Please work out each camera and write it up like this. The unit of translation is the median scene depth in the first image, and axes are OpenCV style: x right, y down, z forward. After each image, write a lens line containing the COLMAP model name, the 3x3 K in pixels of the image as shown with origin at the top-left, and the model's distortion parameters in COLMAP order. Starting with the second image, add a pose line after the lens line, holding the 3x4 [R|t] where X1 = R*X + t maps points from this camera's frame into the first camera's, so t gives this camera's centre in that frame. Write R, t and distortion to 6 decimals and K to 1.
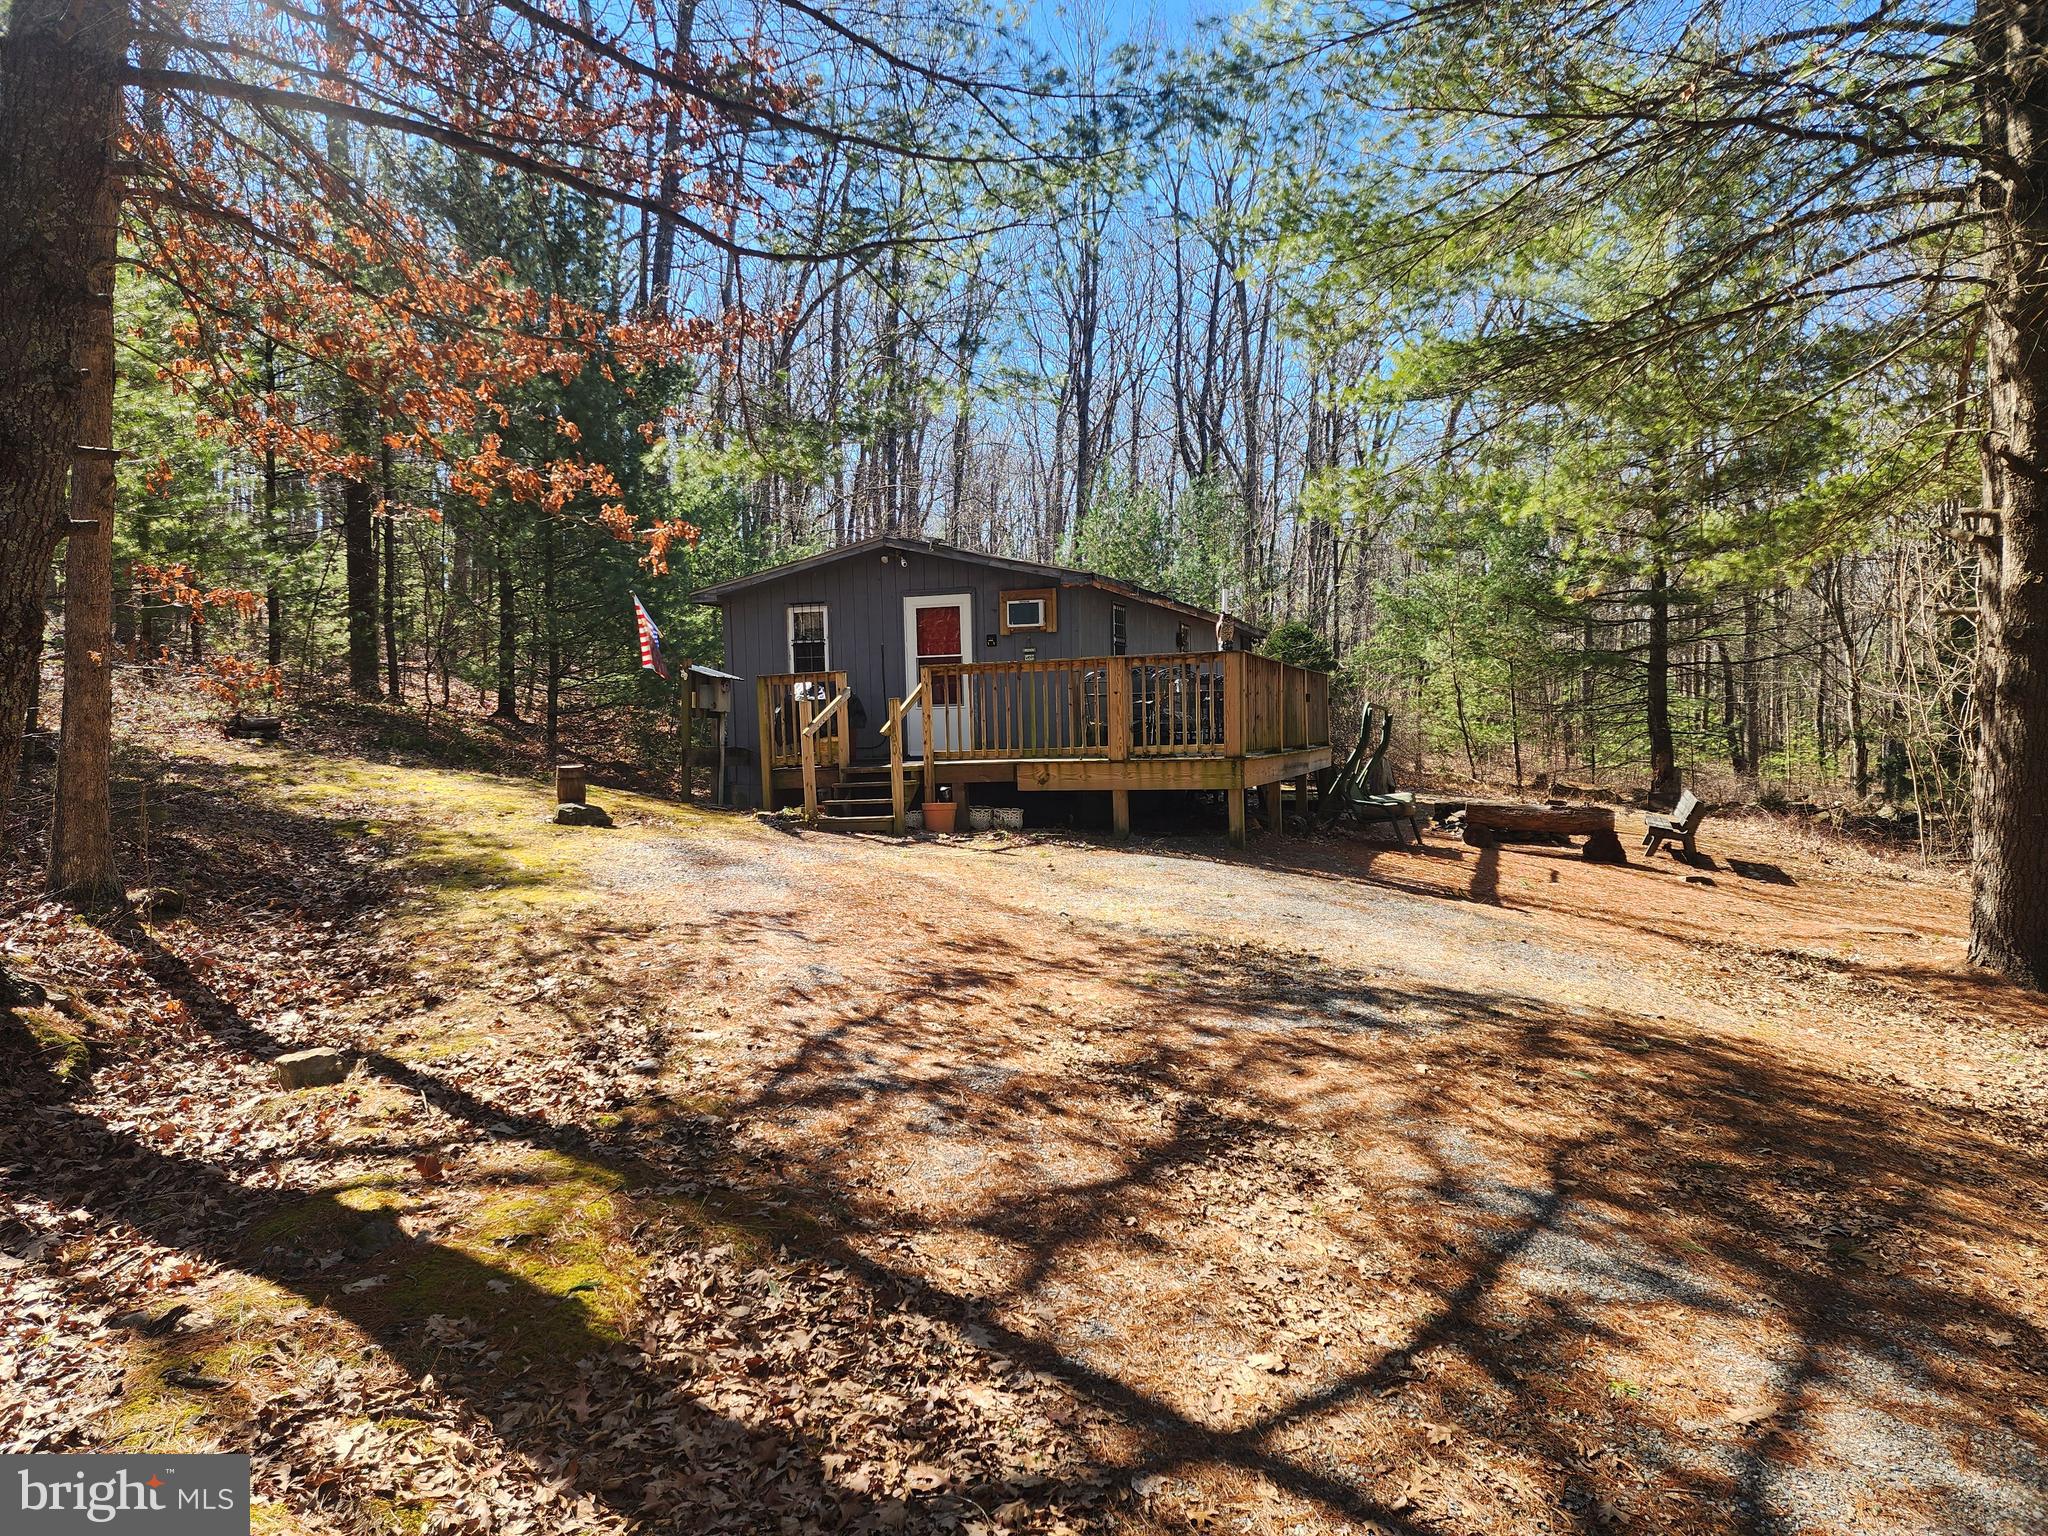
lens RADIAL K [[1356.7, 0, 1024.0], [0, 1356.7, 768.0], [0, 0, 1]] dist [0.133170, -0.108447]
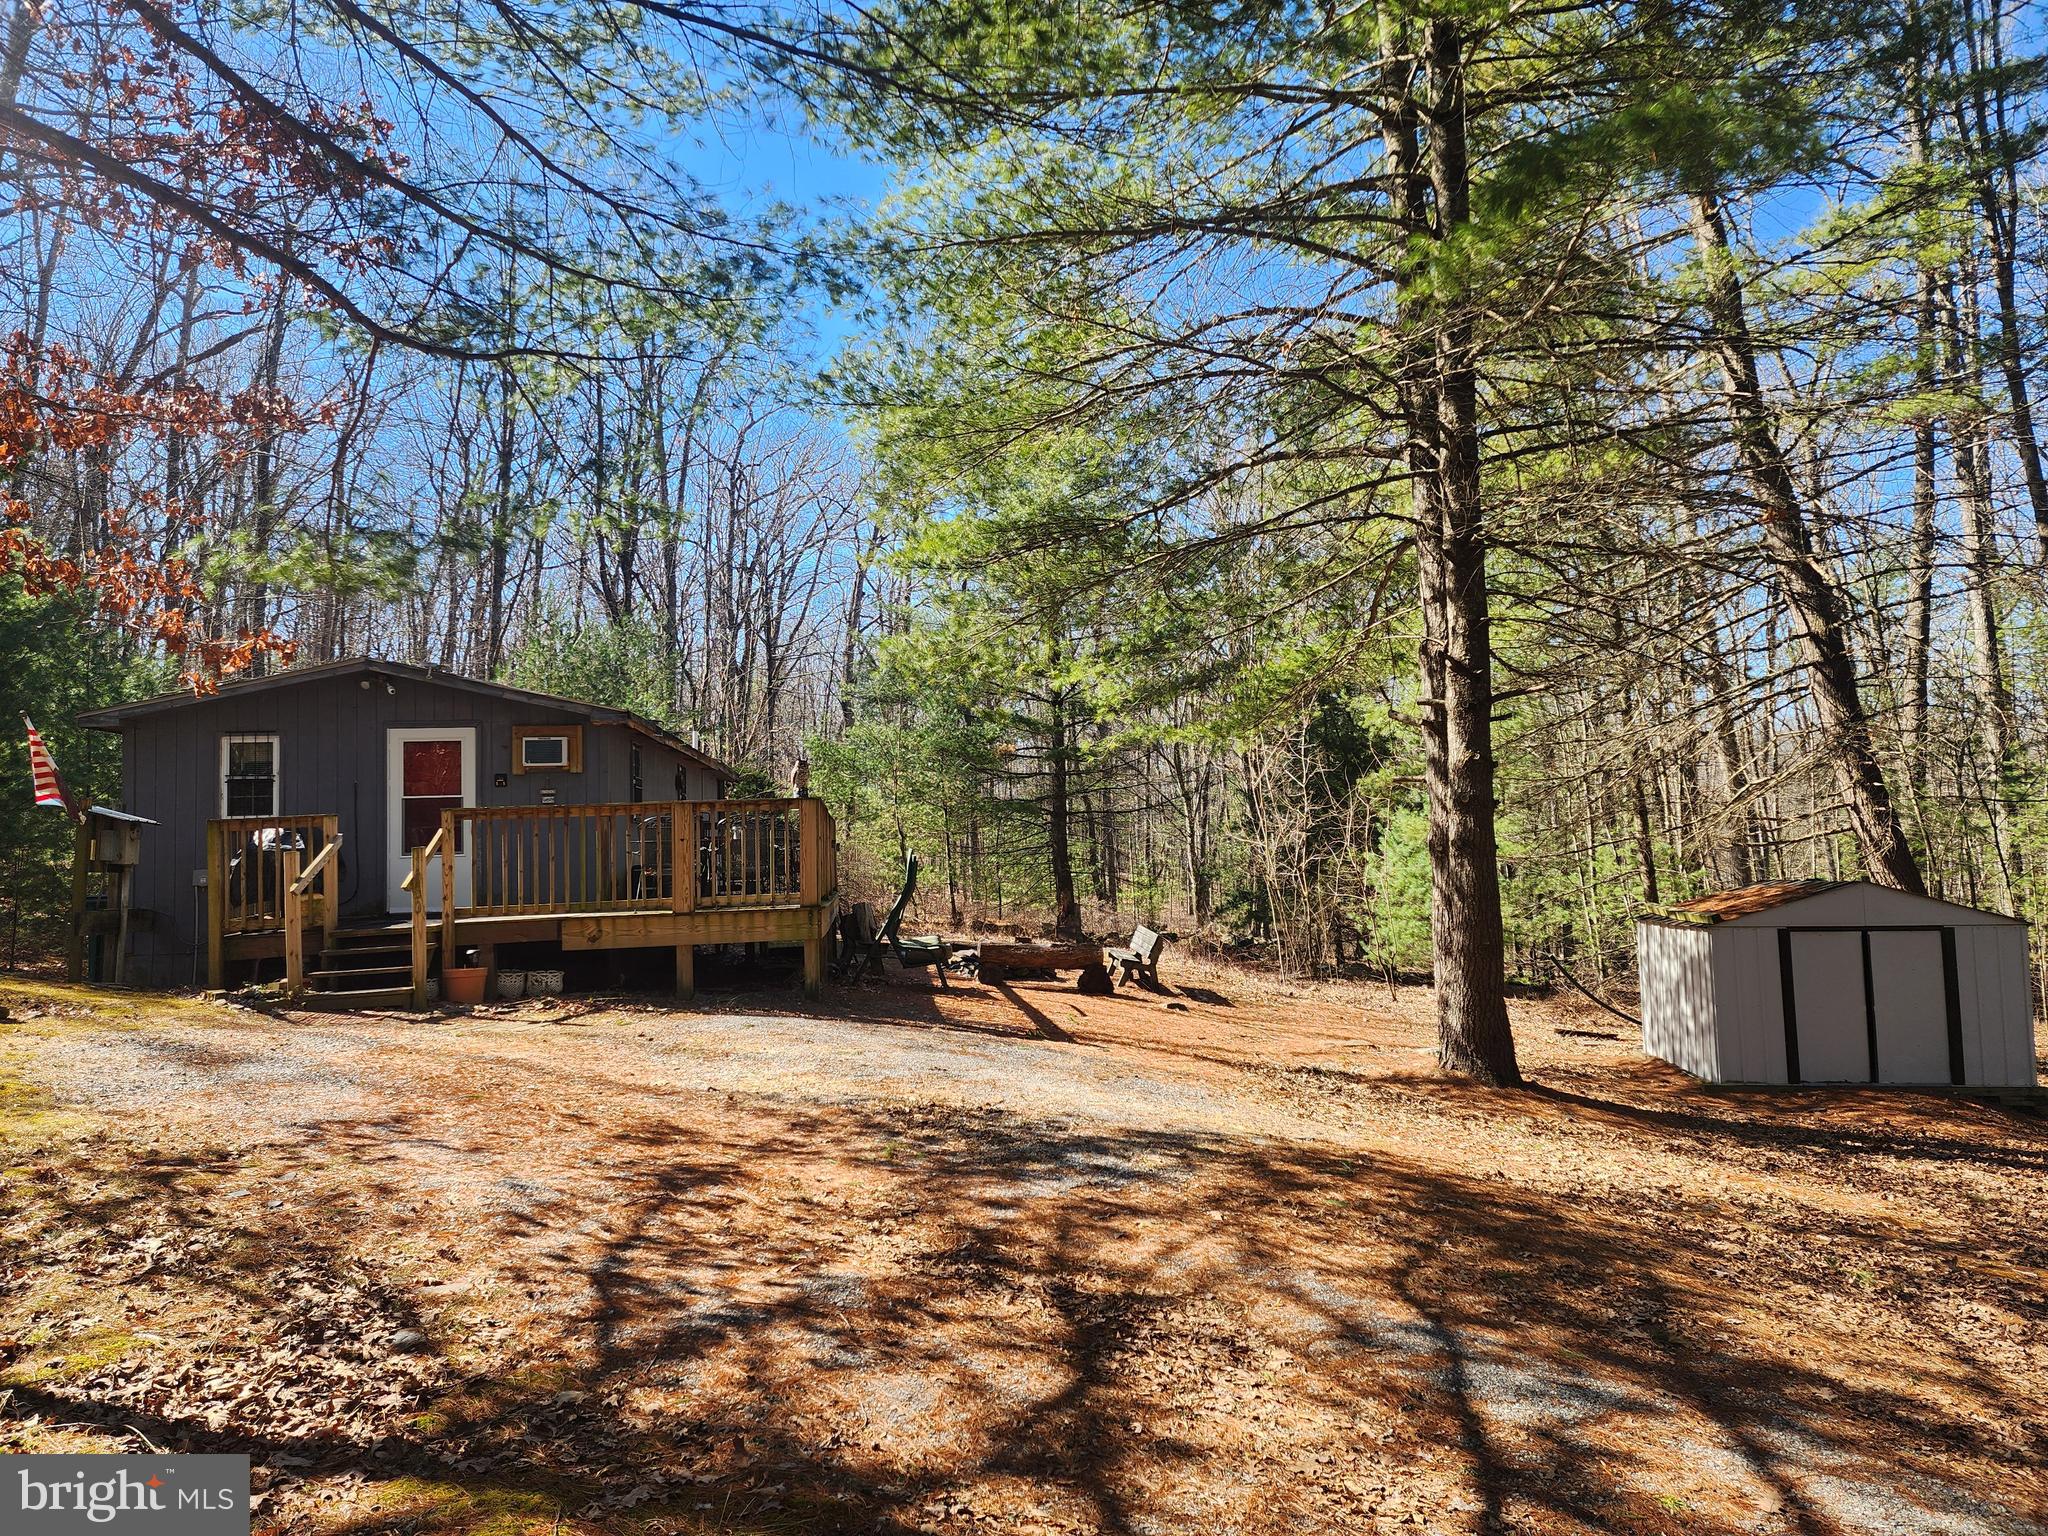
lens RADIAL K [[1358.2, 0, 1024.0], [0, 1358.2, 768.0], [0, 0, 1]] dist [0.106215, -0.086685]
pose [[0.898156, 0.022974, 0.439076, -0.171483], [0.021811, 0.995077, -0.096680, -0.010932], [-0.439135, 0.096410, 0.893233, 0.064101]]
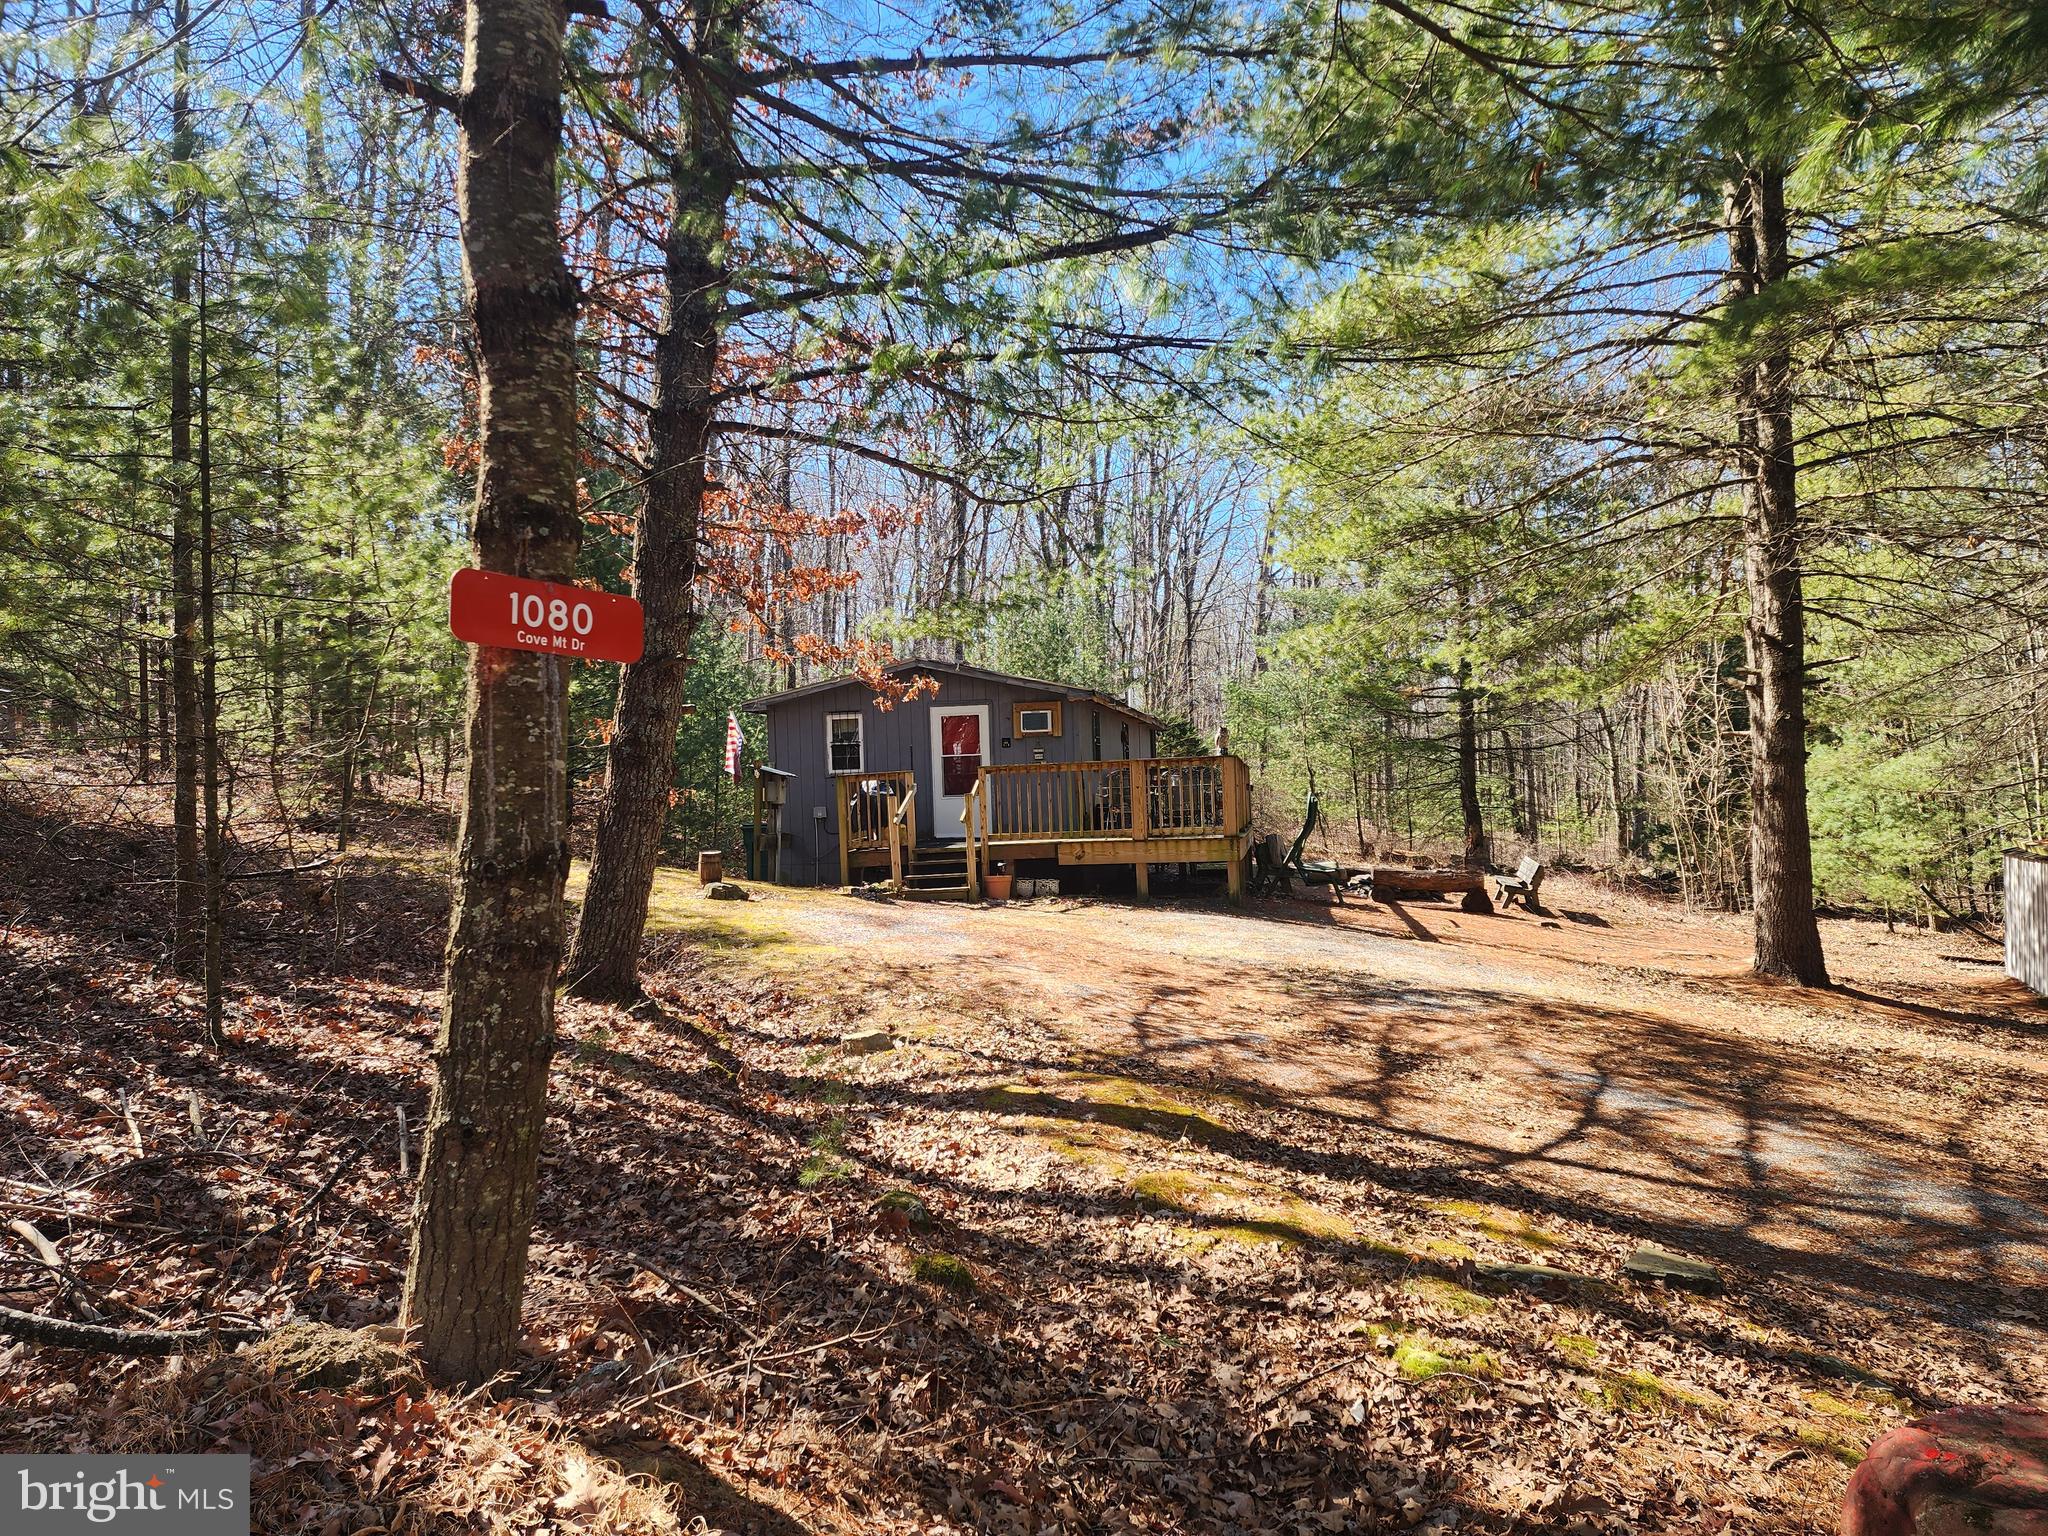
lens RADIAL K [[1383.2, 0, 1024.0], [0, 1383.2, 768.0], [0, 0, 1]] dist [0.123270, -0.105971]
pose [[0.987819, -0.007857, 0.155408, -0.307357], [0.016023, 0.998552, -0.051361, -0.010121], [-0.154779, 0.053225, 0.986514, -0.352728]]
